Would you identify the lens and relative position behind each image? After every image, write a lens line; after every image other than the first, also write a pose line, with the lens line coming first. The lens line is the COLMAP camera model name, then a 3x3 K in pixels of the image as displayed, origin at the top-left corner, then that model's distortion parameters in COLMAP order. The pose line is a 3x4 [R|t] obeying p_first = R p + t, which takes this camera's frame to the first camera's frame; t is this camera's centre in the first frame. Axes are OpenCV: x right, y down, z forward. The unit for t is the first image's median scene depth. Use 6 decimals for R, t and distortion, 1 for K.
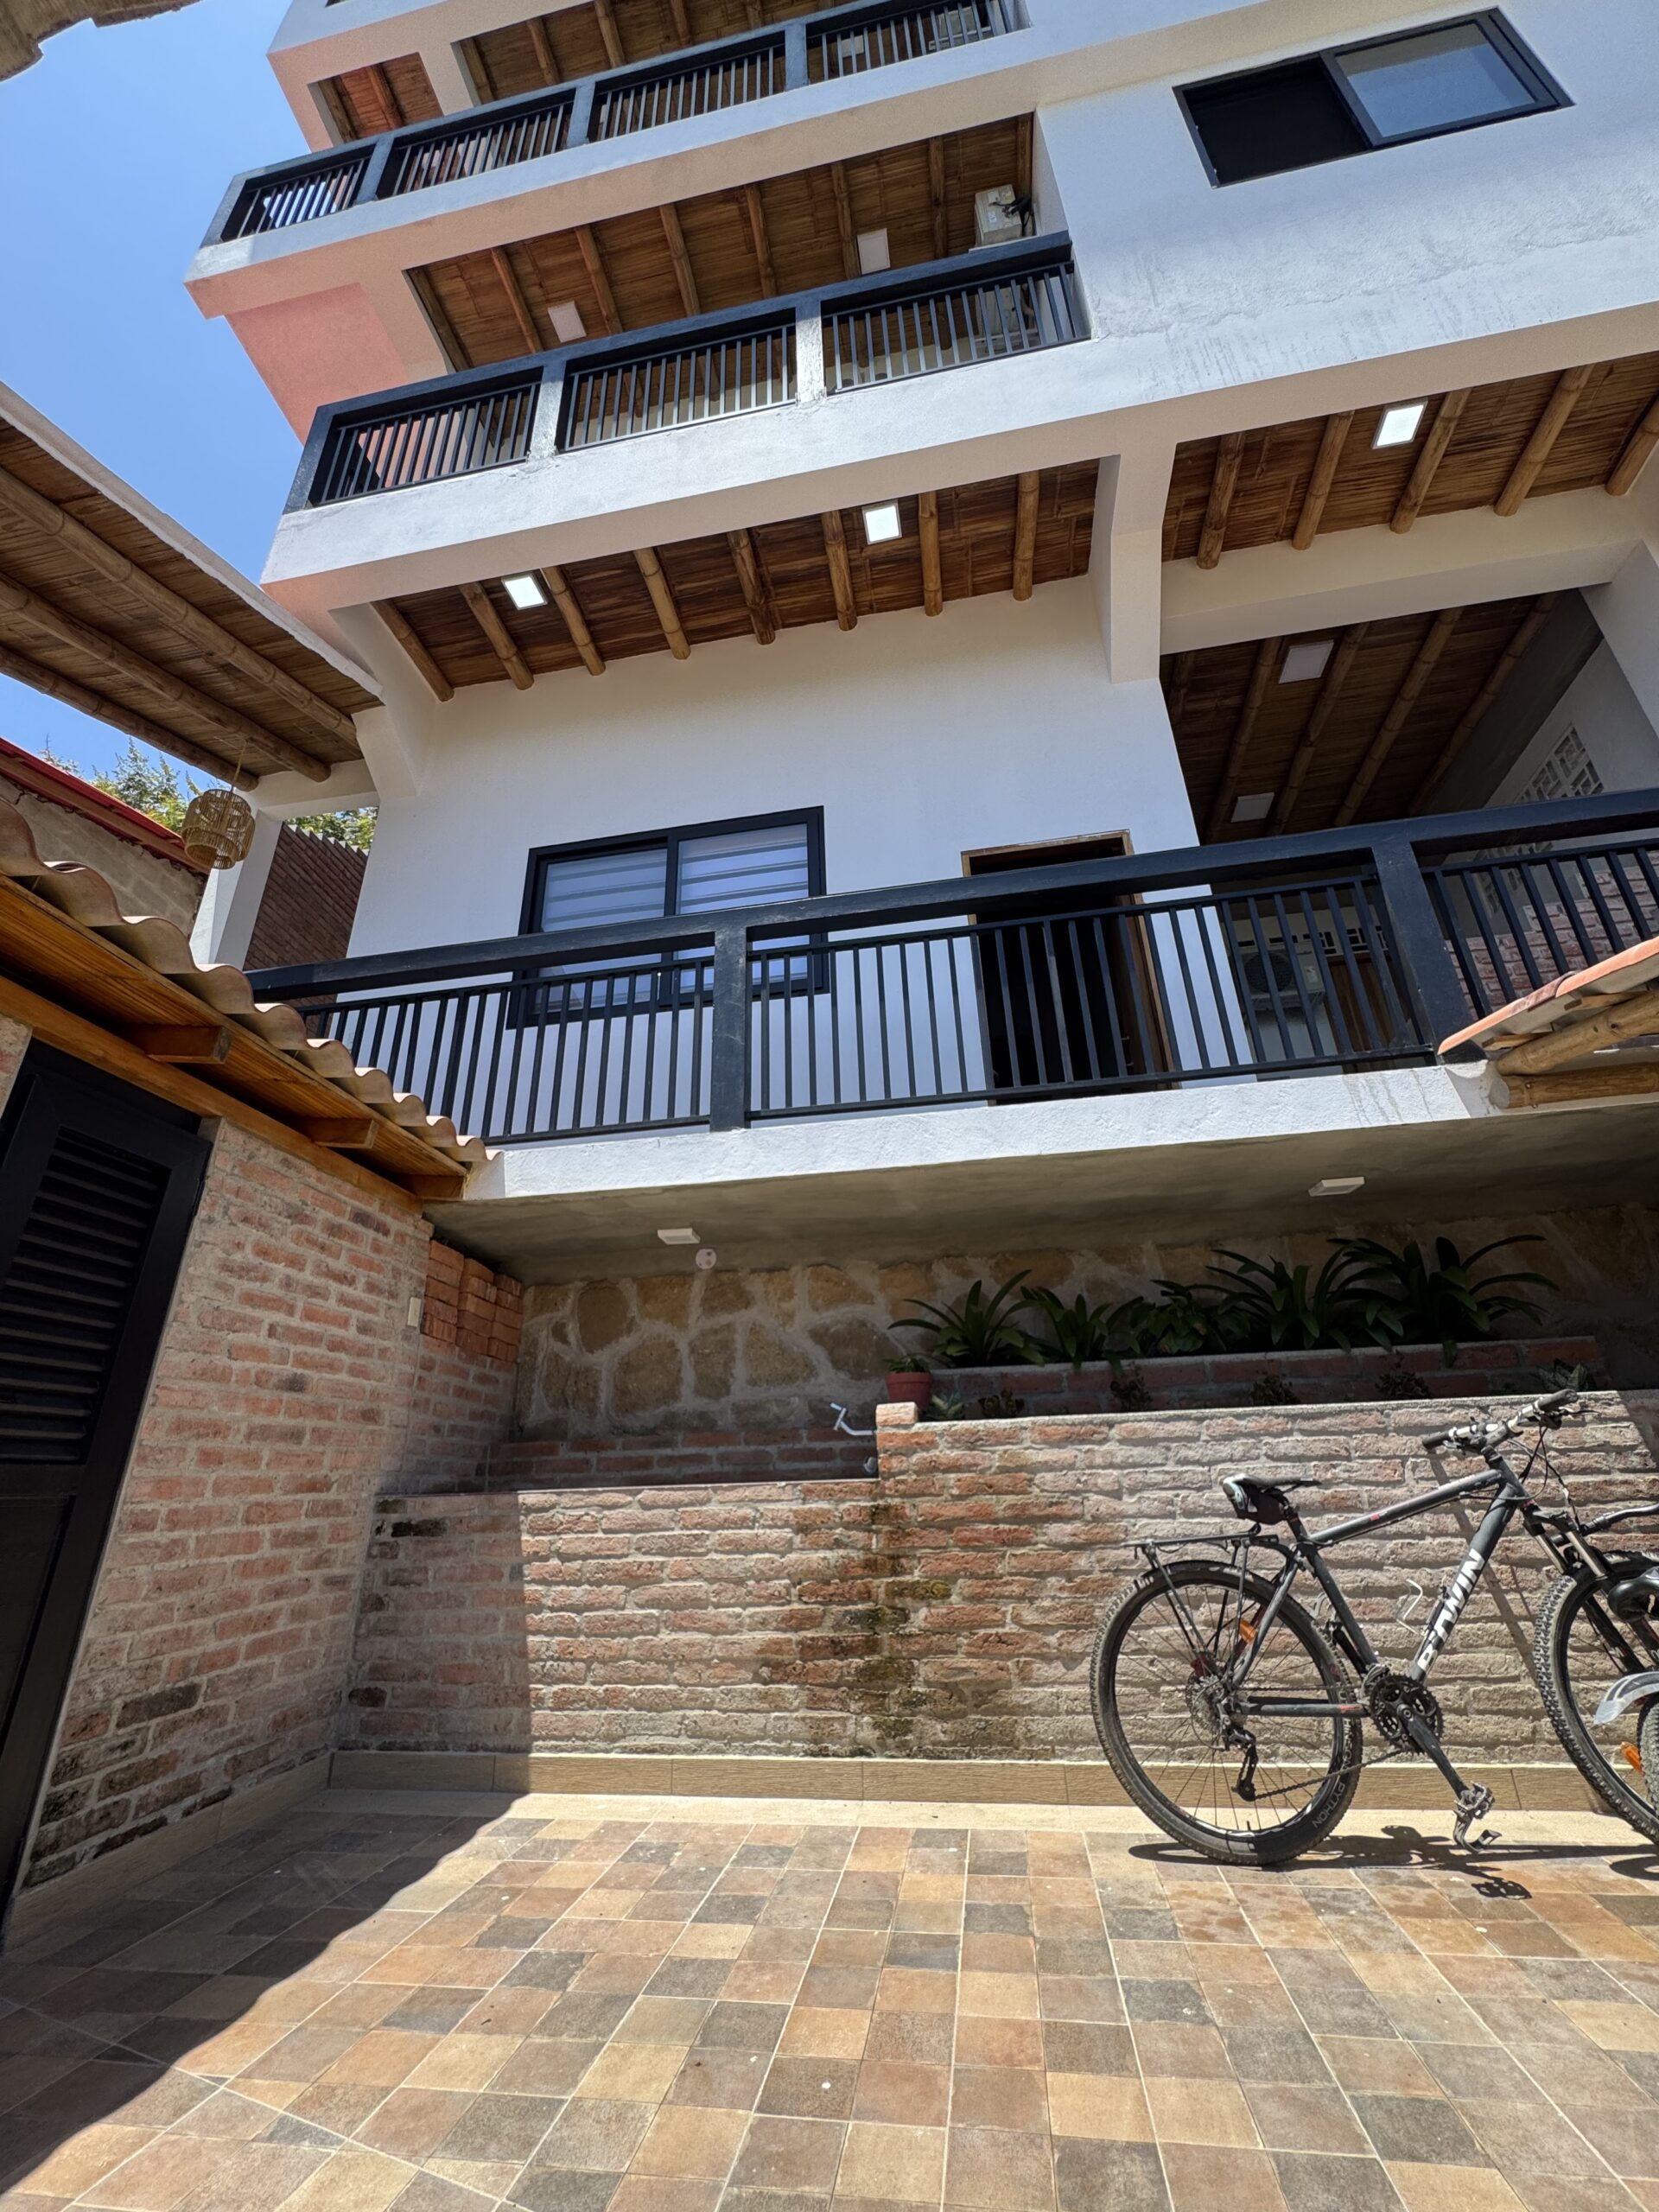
lens RADIAL K [[886.5, 0, 829.5], [0, 886.5, 1106.0], [0, 0, 1]] dist [0.000527, 0.000024]
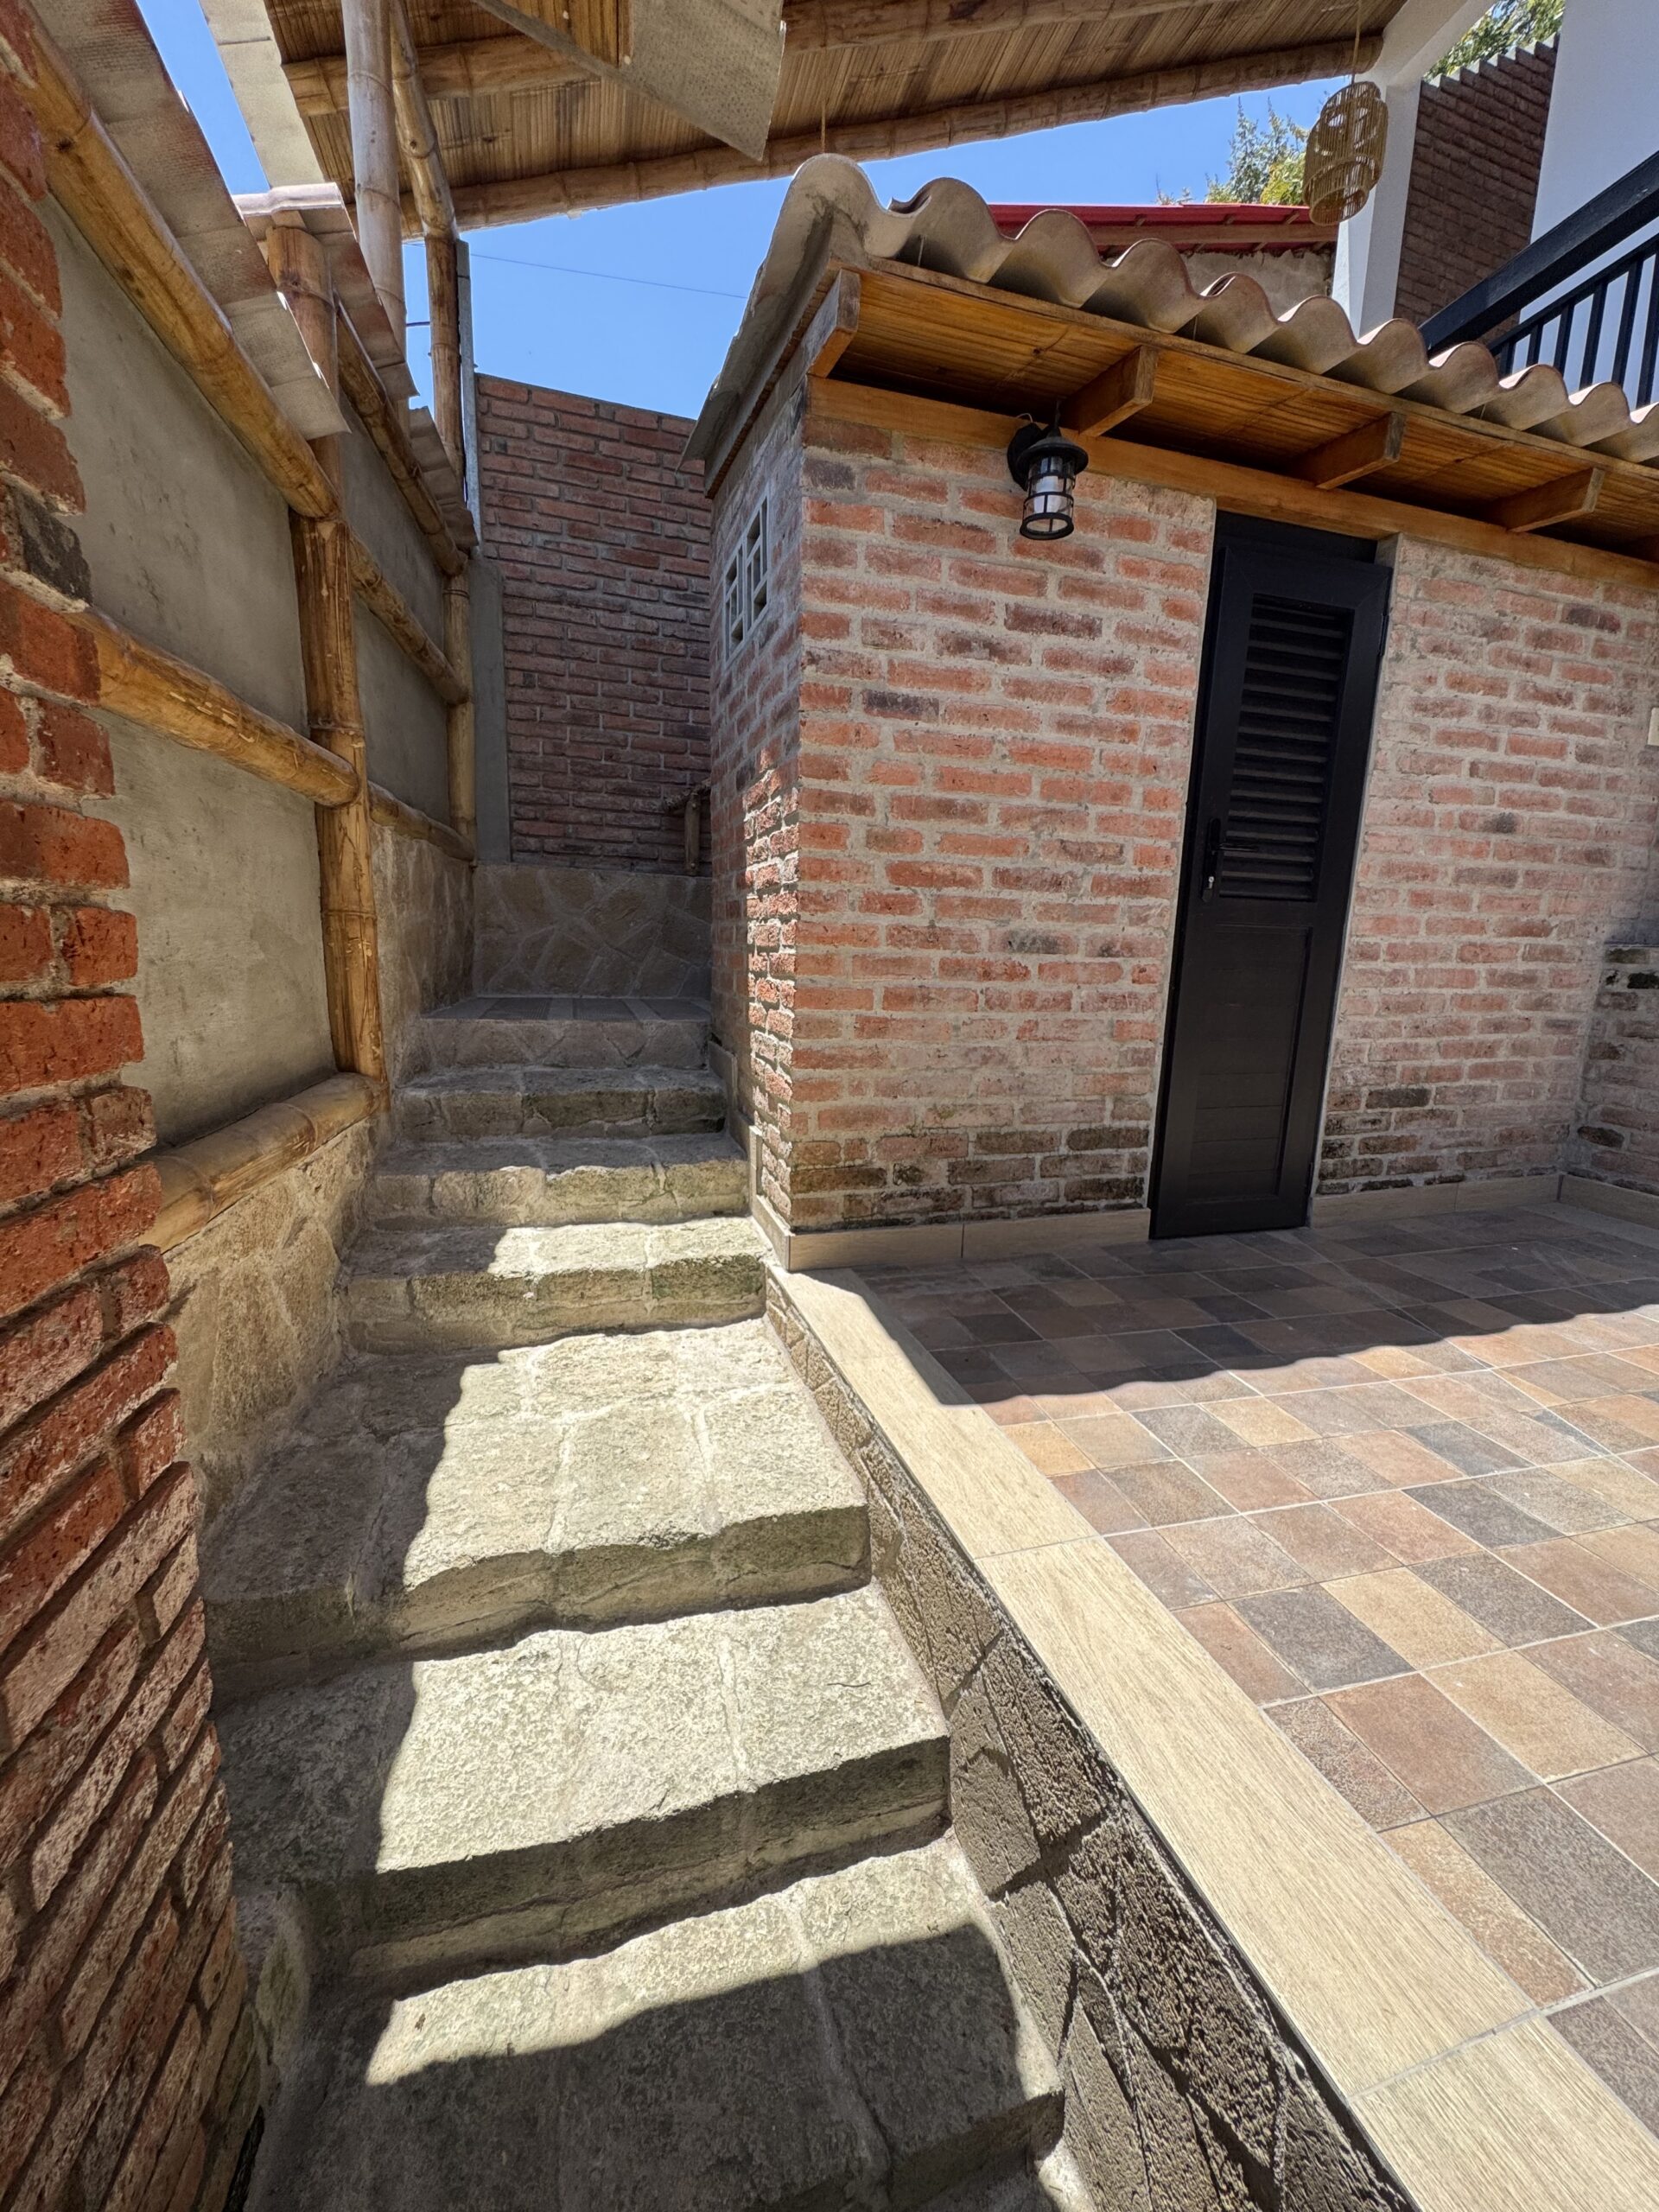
lens RADIAL K [[886.9, 0, 829.5], [0, 886.9, 1106.0], [0, 0, 1]] dist [-0.003521, 0.000424]
pose [[0.419554, 0.202802, -0.884785, -0.022304], [0.323112, 0.877516, 0.354352, 0.017458], [0.848276, -0.434555, 0.302638, -0.003803]]
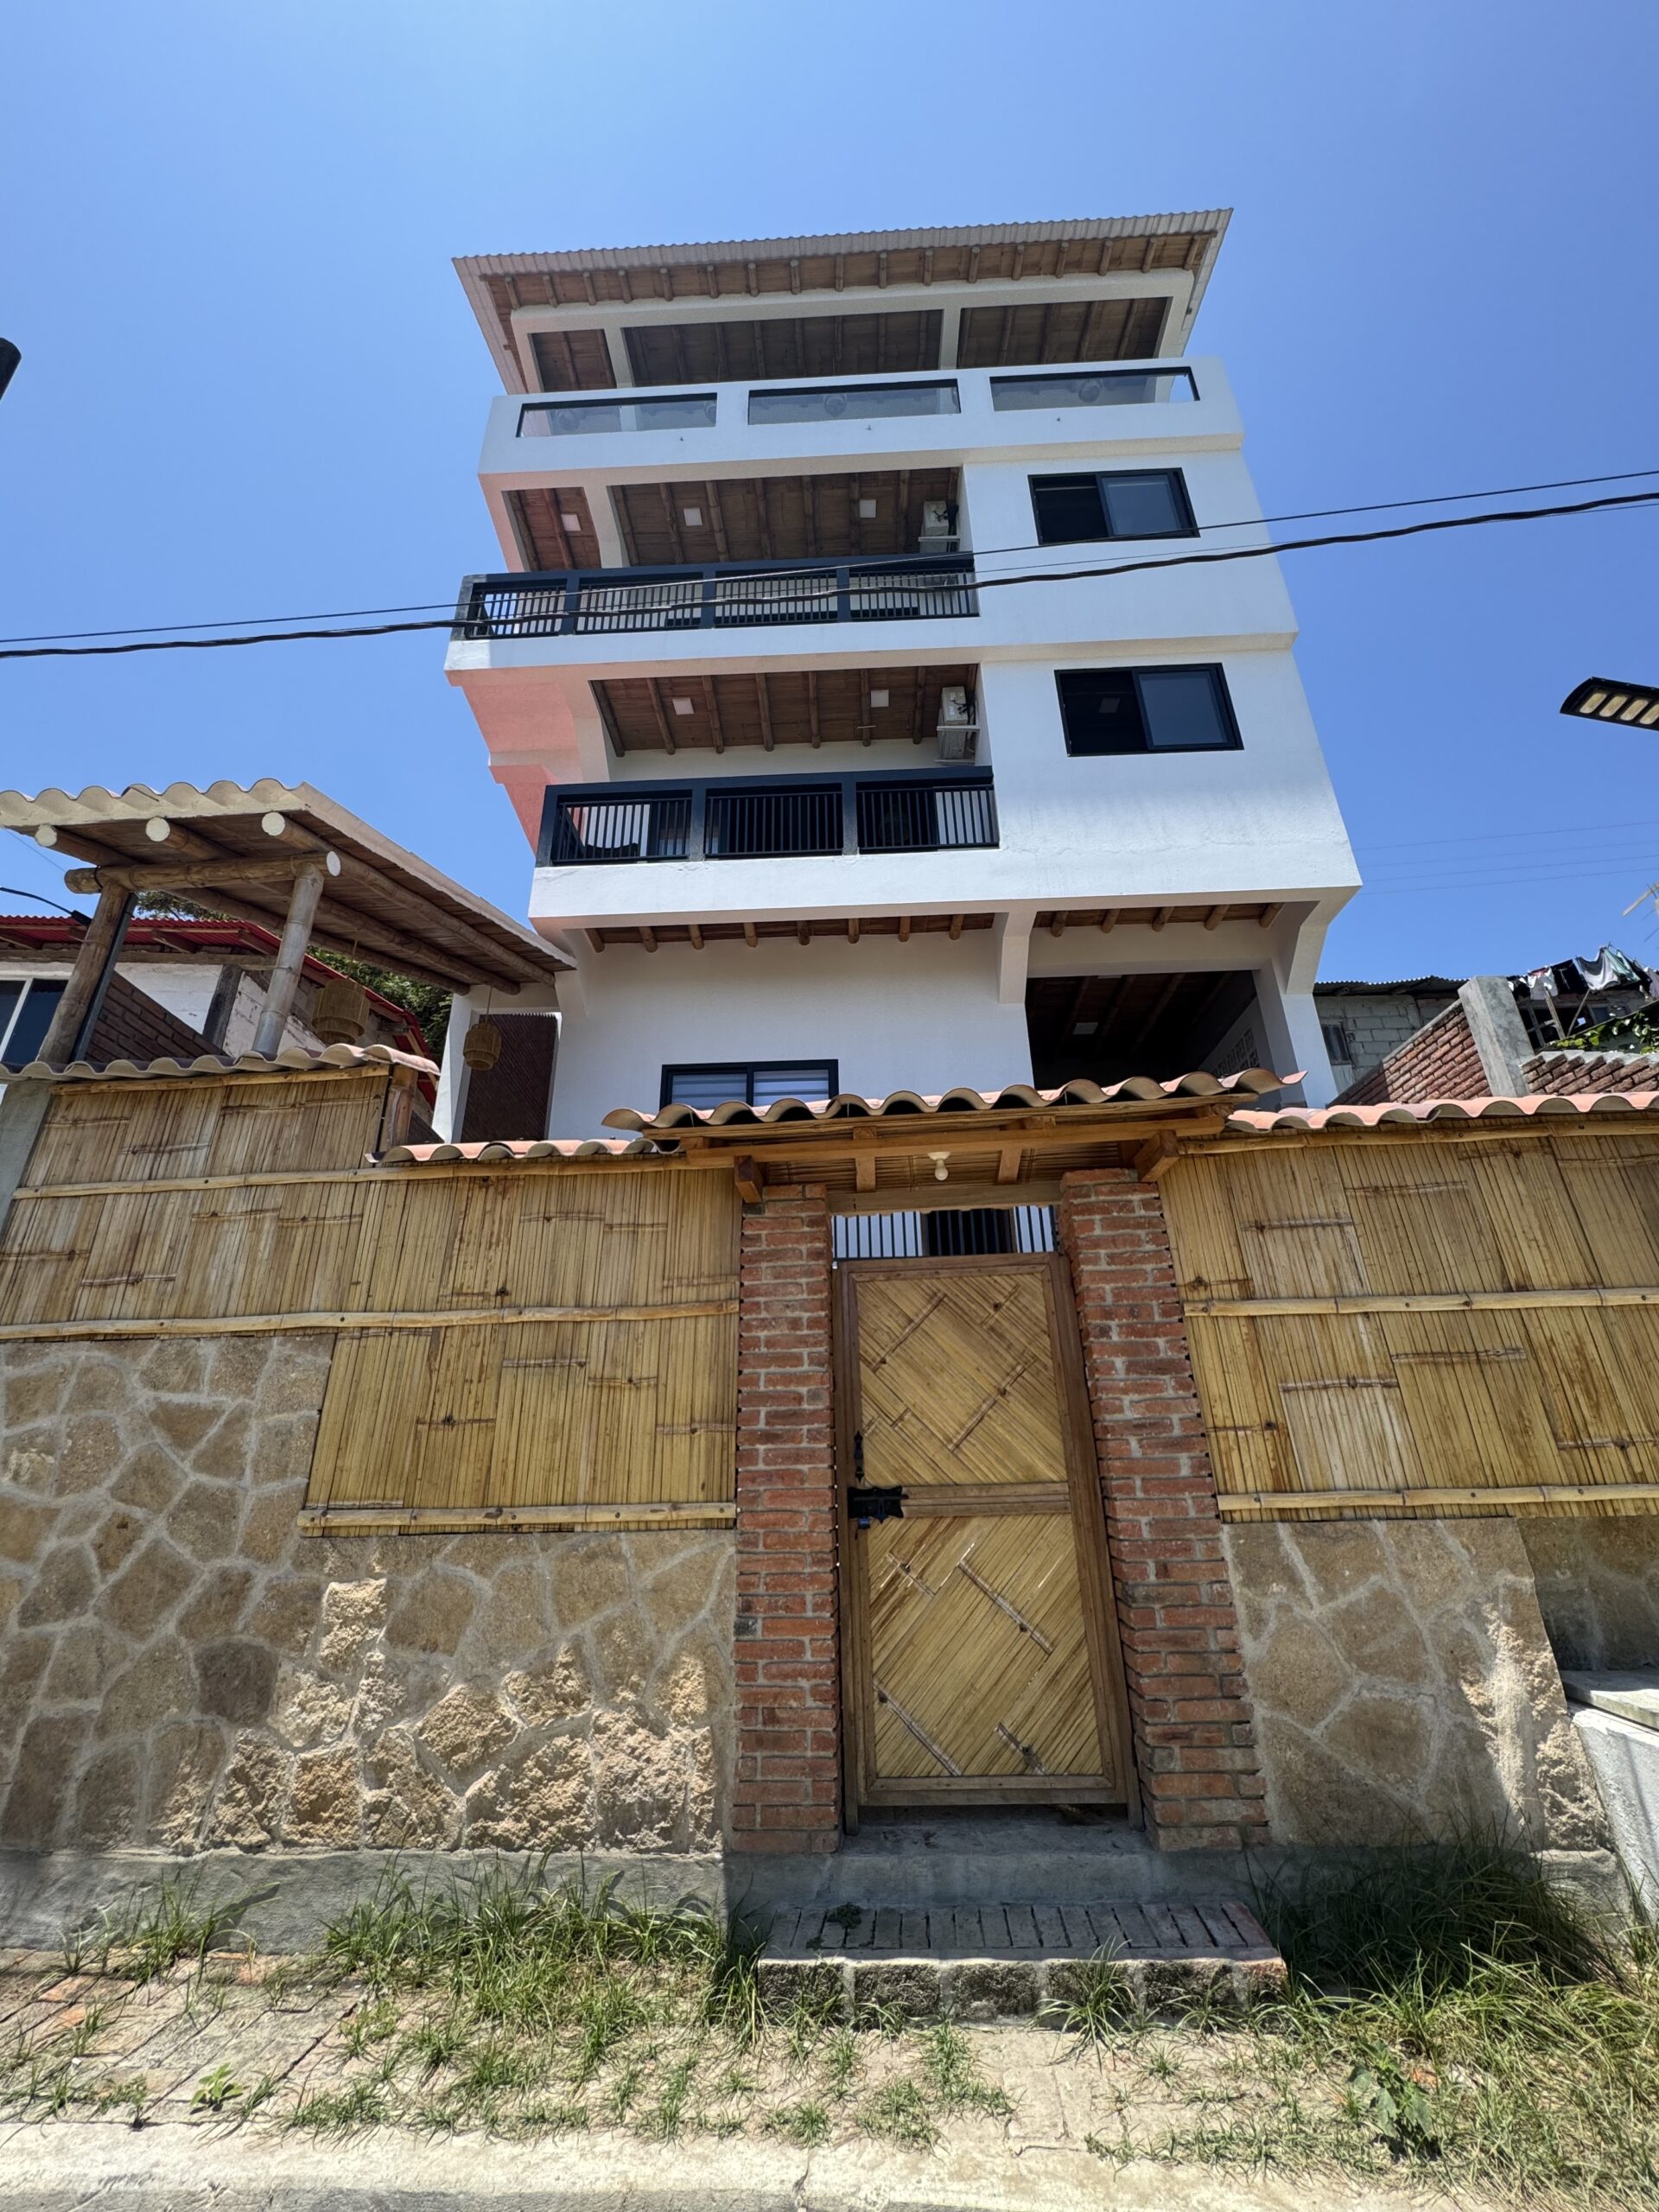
lens RADIAL K [[886.9, 0, 829.5], [0, 886.9, 1106.0], [0, 0, 1]] dist [-0.003521, 0.000424]
pose [[0.992062, 0.055161, 0.113008, -0.358178], [-0.058795, 0.997847, 0.029073, -0.481473], [-0.111161, -0.035487, 0.993169, -1.245484]]
